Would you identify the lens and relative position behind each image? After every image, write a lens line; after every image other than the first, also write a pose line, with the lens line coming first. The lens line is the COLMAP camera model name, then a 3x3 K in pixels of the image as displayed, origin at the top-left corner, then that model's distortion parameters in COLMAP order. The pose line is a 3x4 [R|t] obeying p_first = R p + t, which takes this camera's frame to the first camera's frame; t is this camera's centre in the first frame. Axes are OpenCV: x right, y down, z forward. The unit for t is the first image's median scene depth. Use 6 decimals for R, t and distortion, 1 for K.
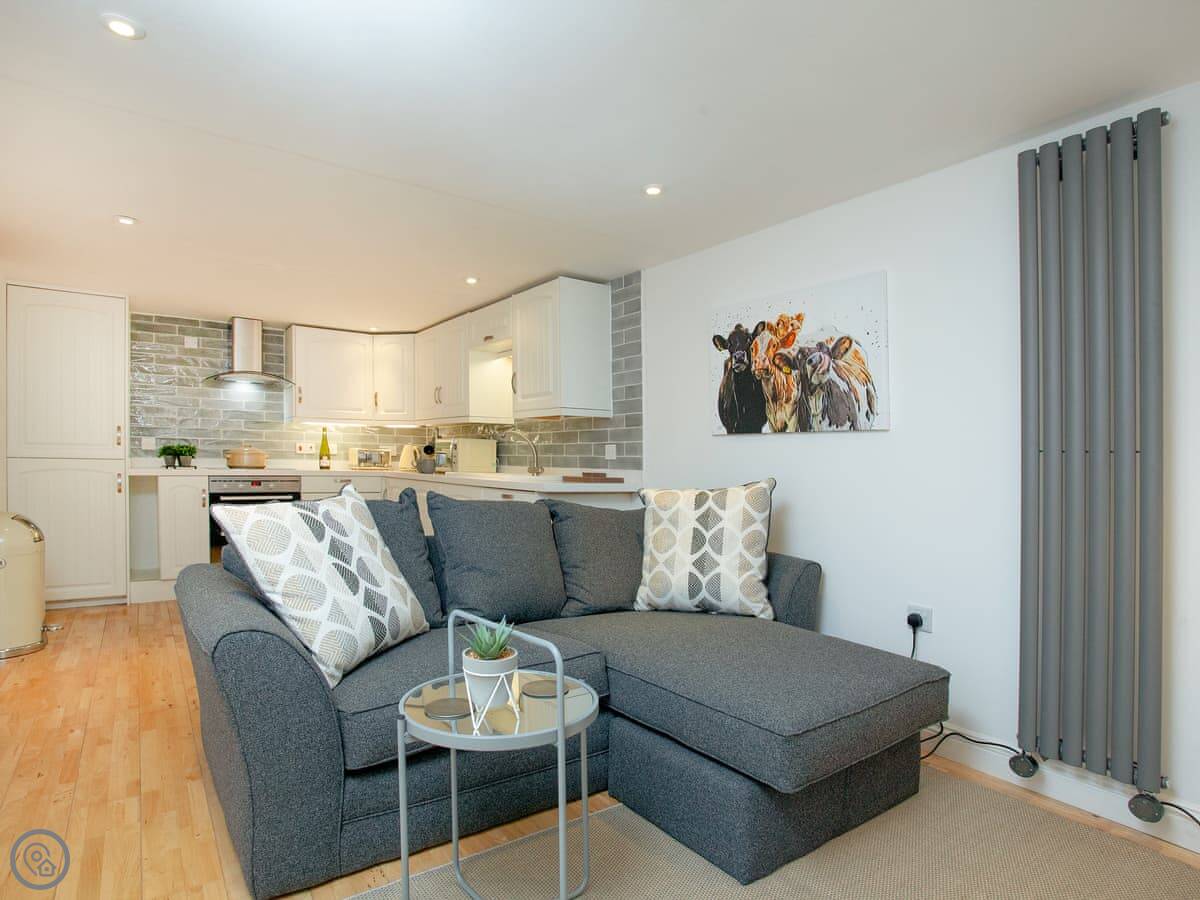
lens RADIAL K [[659.2, 0, 595.8], [0, 659.2, 469.8], [0, 0, 1]] dist [-0.069901, 0.050033]
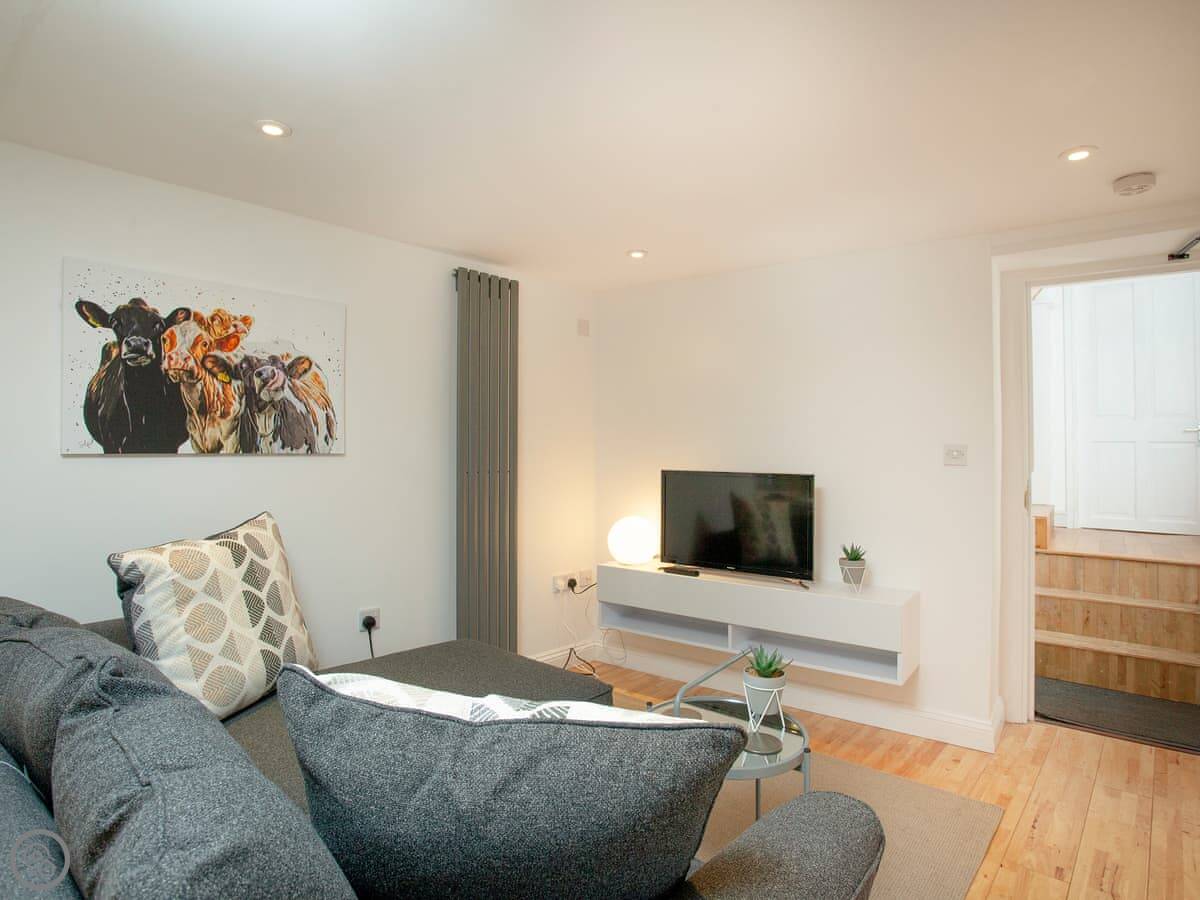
lens RADIAL K [[661.4, 0, 595.3], [0, 661.4, 430.7], [0, 0, 1]] dist [-0.089830, 0.050967]
pose [[-0.198312, 0.005731, 0.980122, -0.605125], [0.001756, 0.999983, -0.005492, -0.082587], [-0.980137, 0.000632, -0.198319, 0.716961]]
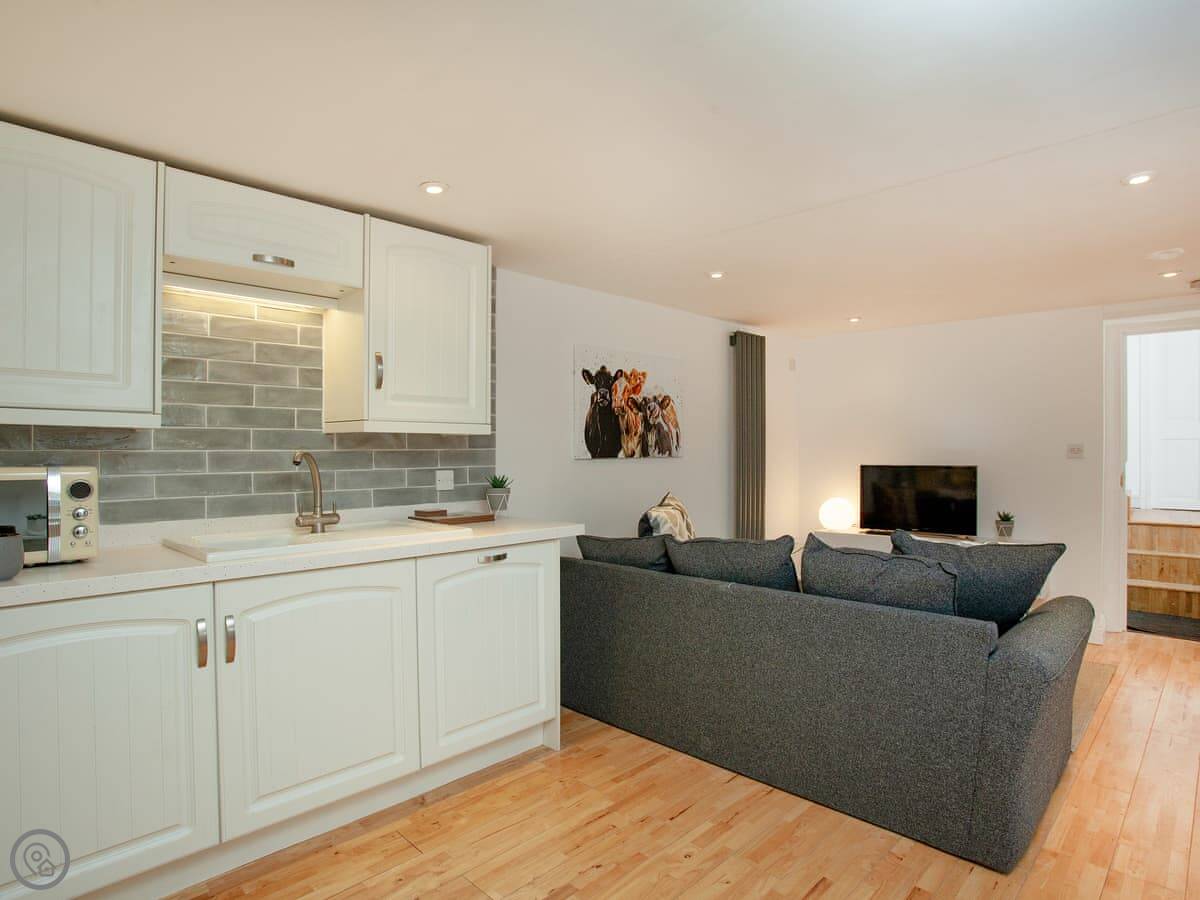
lens RADIAL K [[683.3, 0, 602.0], [0, 683.3, 435.2], [0, 0, 1]] dist [-0.067398, 0.047377]
pose [[-0.175902, 0.001766, 0.984406, -1.091082], [0.014299, 0.999897, 0.000762, -0.107204], [-0.984304, 0.014210, -0.175909, 1.338315]]
